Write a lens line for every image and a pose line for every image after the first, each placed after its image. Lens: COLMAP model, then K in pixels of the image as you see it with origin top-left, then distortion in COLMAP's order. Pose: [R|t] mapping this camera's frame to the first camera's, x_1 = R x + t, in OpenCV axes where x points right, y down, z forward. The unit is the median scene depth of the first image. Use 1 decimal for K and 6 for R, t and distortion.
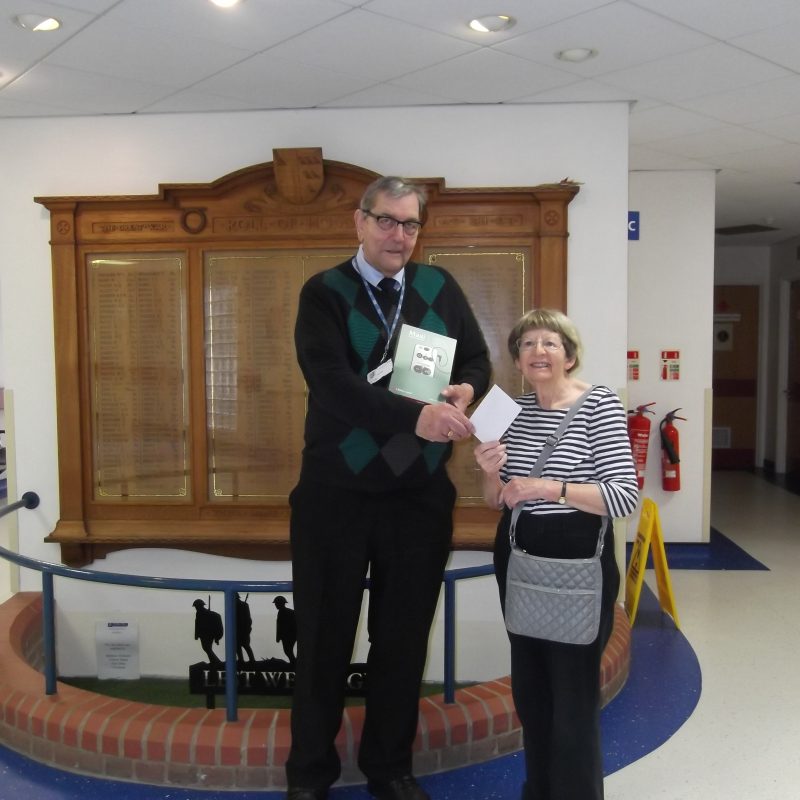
lens RADIAL K [[911.2, 0, 403.7], [0, 911.2, 398.4], [0, 0, 1]] dist [-0.011304, 0.000000]
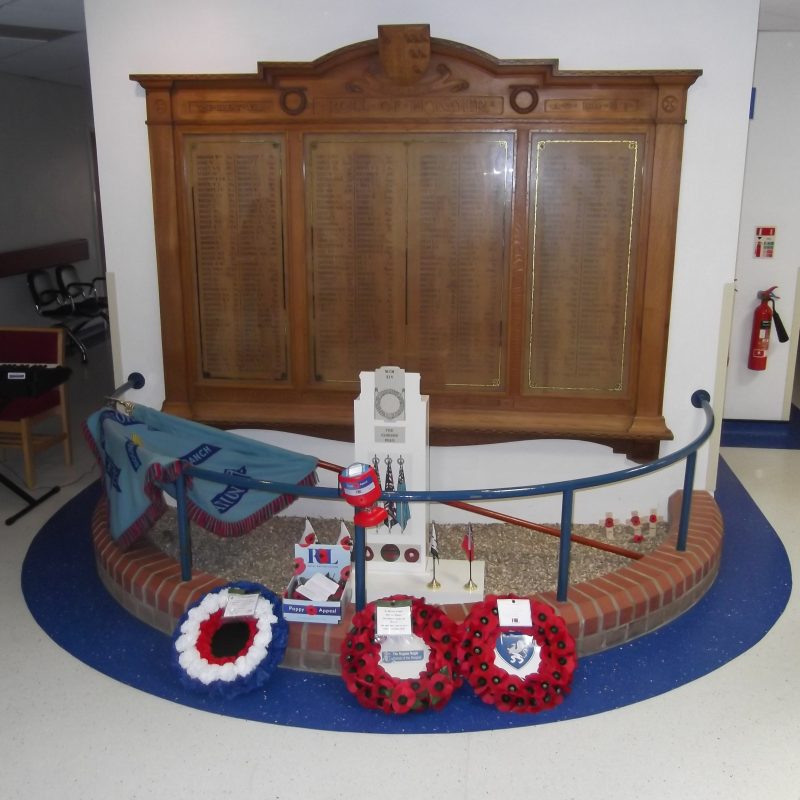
lens RADIAL K [[911.2, 0, 401.2], [0, 911.2, 399.2], [0, 0, 1]] dist [-0.011304, 0.000000]
pose [[0.998954, 0.019595, -0.041304, -0.070700], [-0.011485, 0.982076, 0.188133, -0.068025], [0.044250, -0.187462, 0.981275, -0.004574]]
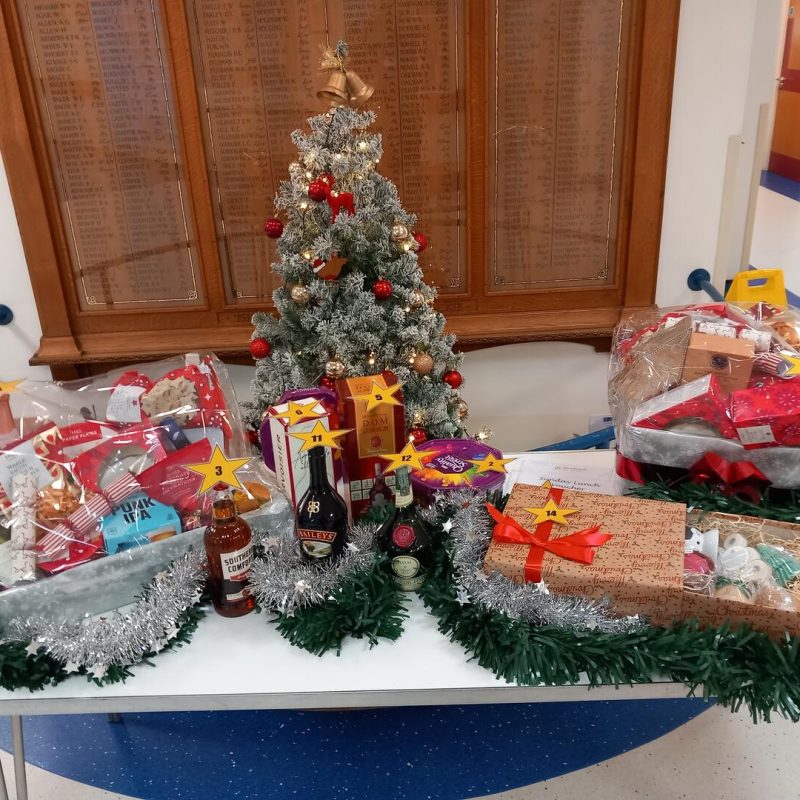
lens RADIAL K [[846.5, 0, 386.6], [0, 846.5, 393.4], [0, 0, 1]] dist [0.008812, 0.000000]
pose [[0.995039, -0.075446, 0.064842, -0.128627], [0.048106, 0.935437, 0.350204, -0.074192], [-0.087078, -0.345347, 0.934426, 0.250608]]
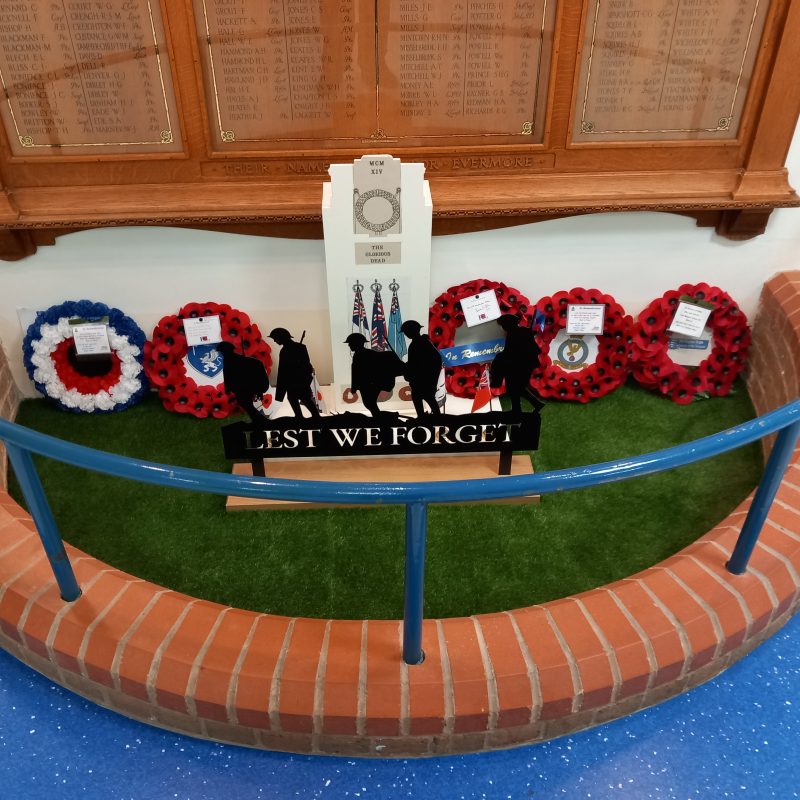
lens RADIAL K [[846.5, 0, 396.5], [0, 846.5, 396.7], [0, 0, 1]] dist [0.008812, 0.000000]
pose [[0.991968, -0.077308, 0.100120, -0.167696], [0.007793, 0.827350, 0.561632, -0.068451], [-0.126253, -0.556341, 0.821307, 0.445471]]
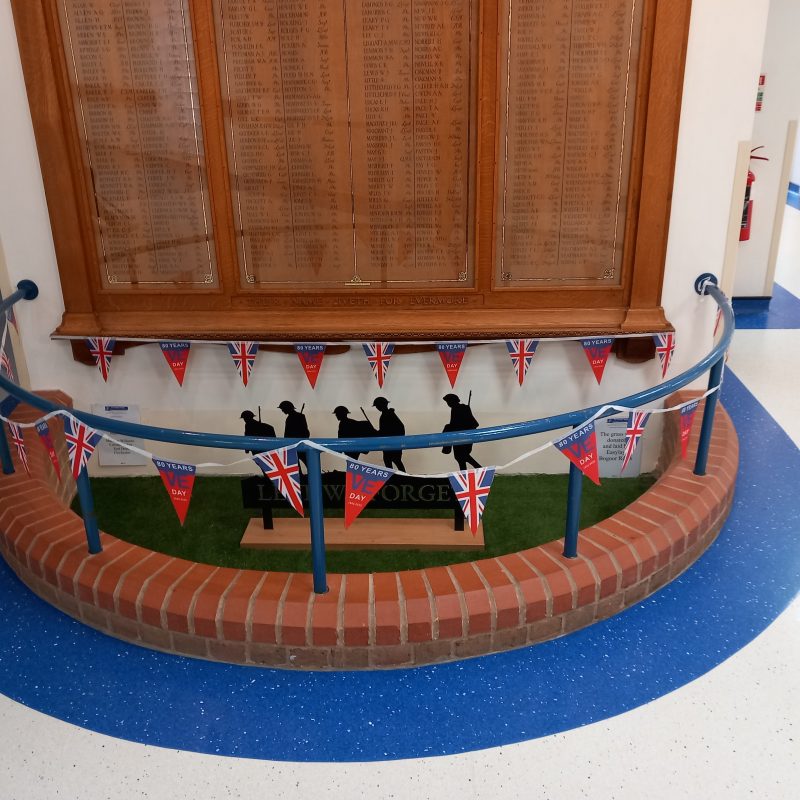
lens RADIAL K [[846.5, 0, 385.8], [0, 846.5, 394.0], [0, 0, 1]] dist [0.008812, 0.000000]
pose [[0.999588, -0.025506, 0.013184, -0.092862], [0.019851, 0.945689, 0.324466, -0.049085], [-0.020744, -0.324070, 0.945806, 0.221250]]
